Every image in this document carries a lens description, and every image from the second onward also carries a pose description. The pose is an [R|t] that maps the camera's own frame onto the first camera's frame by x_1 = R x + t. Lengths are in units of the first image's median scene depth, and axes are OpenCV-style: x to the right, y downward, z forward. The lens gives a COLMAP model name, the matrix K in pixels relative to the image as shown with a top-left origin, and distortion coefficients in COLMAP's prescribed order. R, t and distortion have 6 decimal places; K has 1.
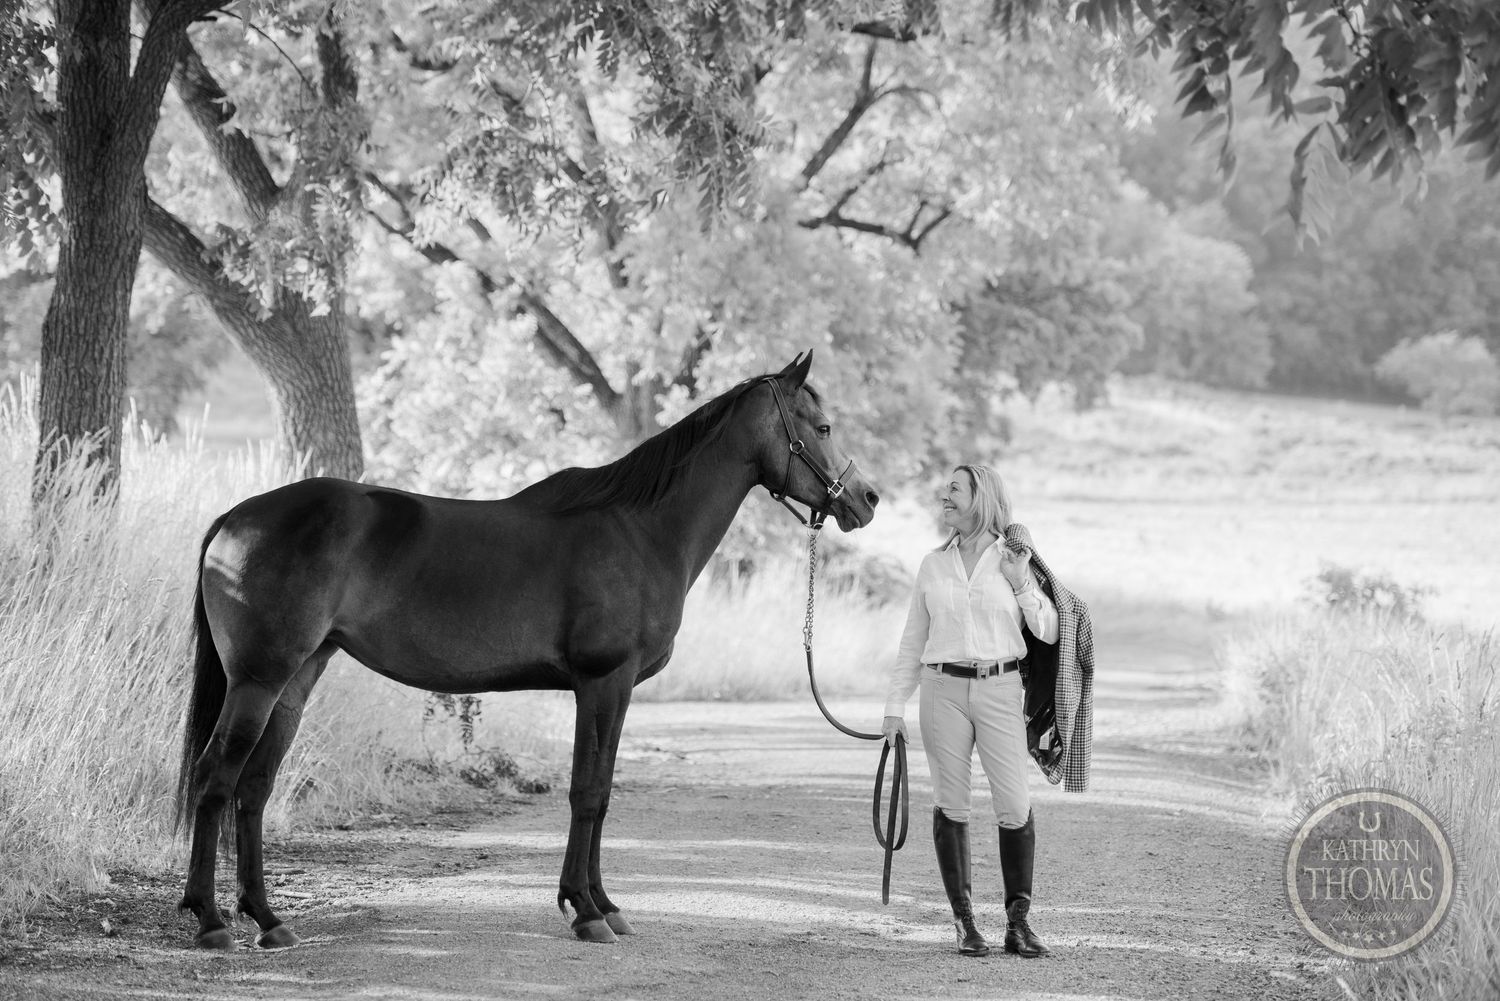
lens RADIAL K [[4378.8, 0, 742.6], [0, 4378.8, 504.2], [0, 0, 1]] dist [0.269753, 0.000000]
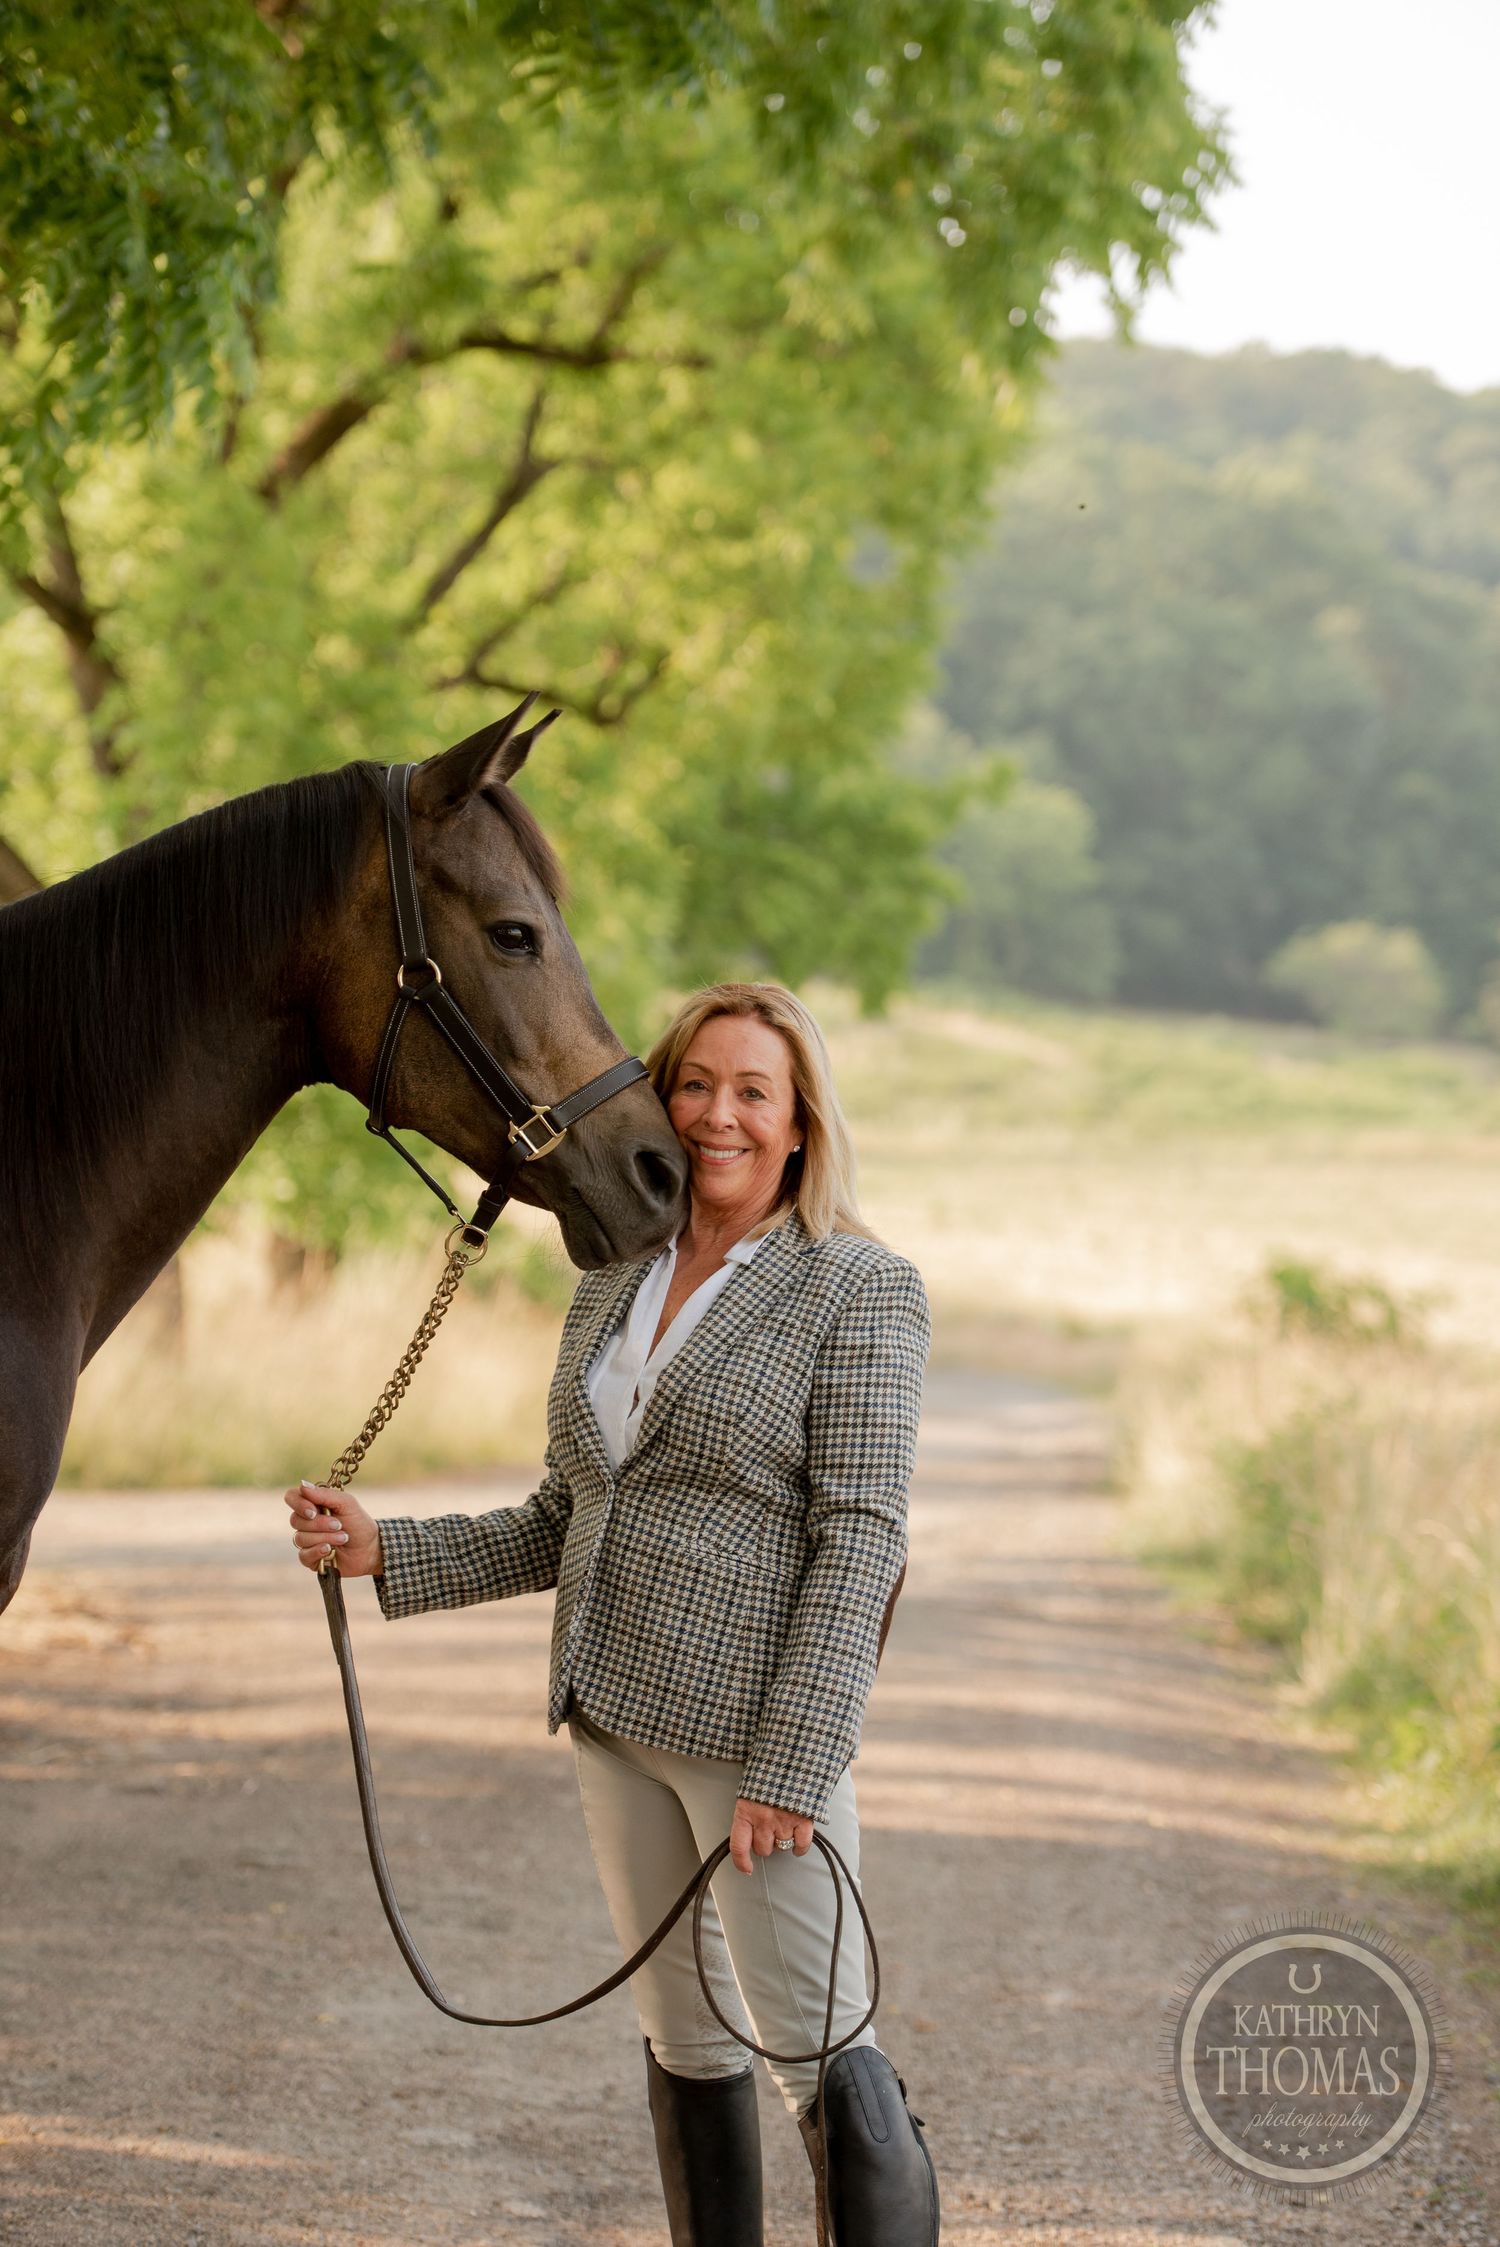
lens RADIAL K [[6115.0, 0, 737.9], [0, 6115.0, 1129.3], [0, 0, 1]] dist [-0.064677, 0.000000]
pose [[0.998211, 0.006703, 0.059417, 0.008116], [-0.006377, 0.999964, -0.005665, 0.001501], [-0.059453, 0.005276, 0.998217, 0.172101]]
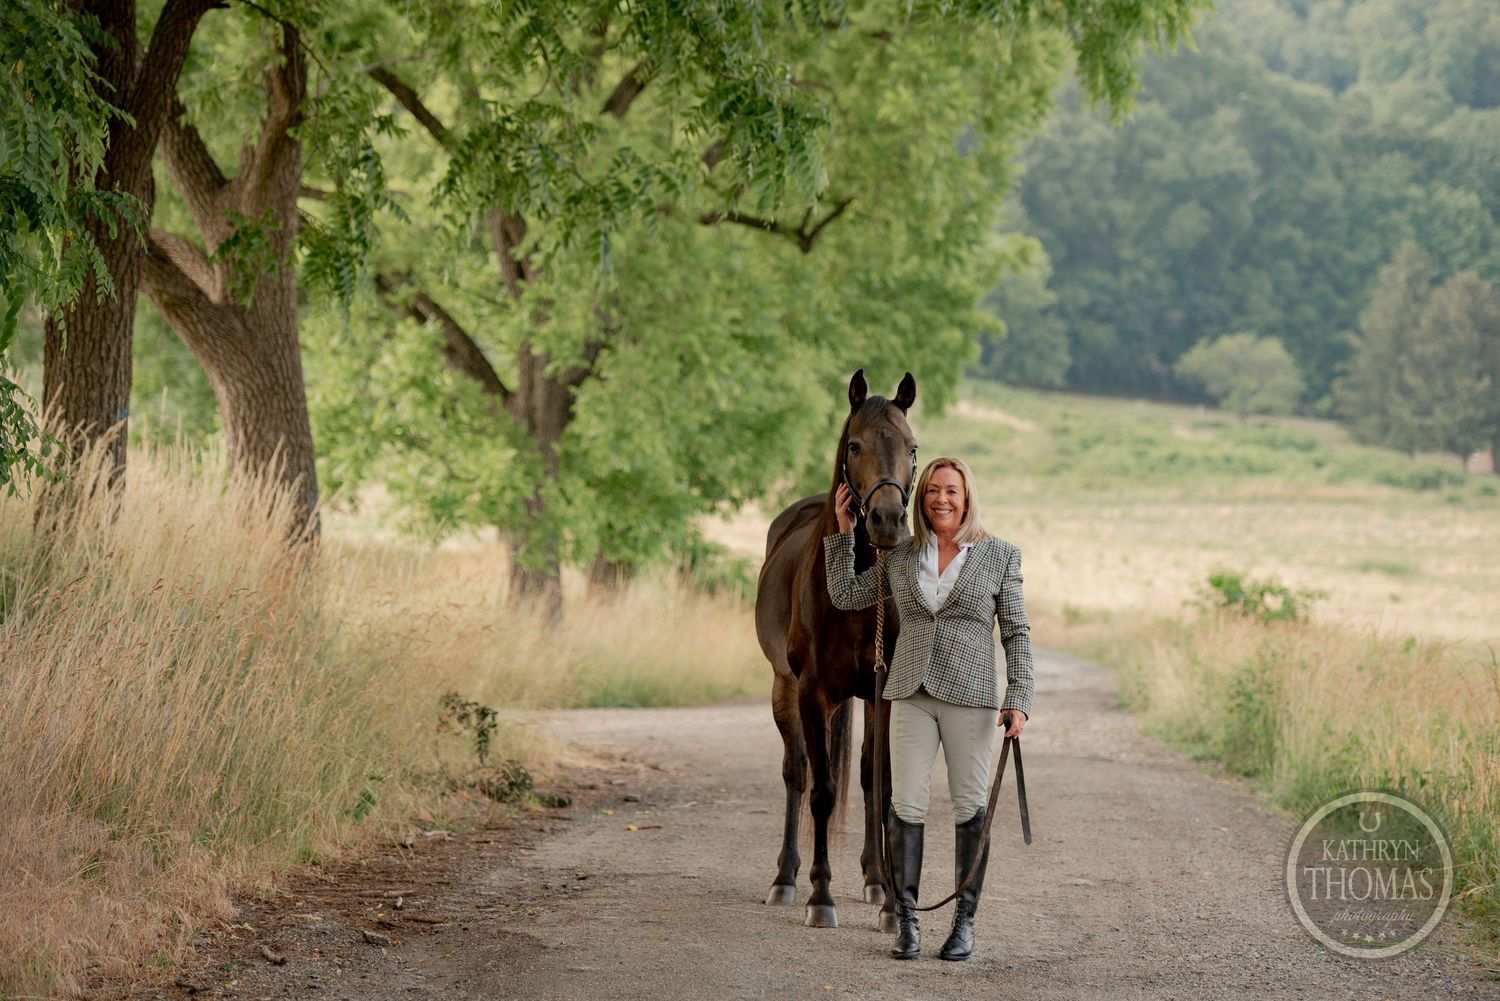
lens RADIAL K [[4438.0, 0, 752.4], [0, 4438.0, 491.3], [0, 0, 1]] dist [0.312834, 0.000000]
pose [[0.998616, 0.003797, 0.052459, -0.026372], [-0.003680, 0.999991, -0.002328, -0.000913], [-0.052467, 0.002132, 0.998620, 0.007121]]
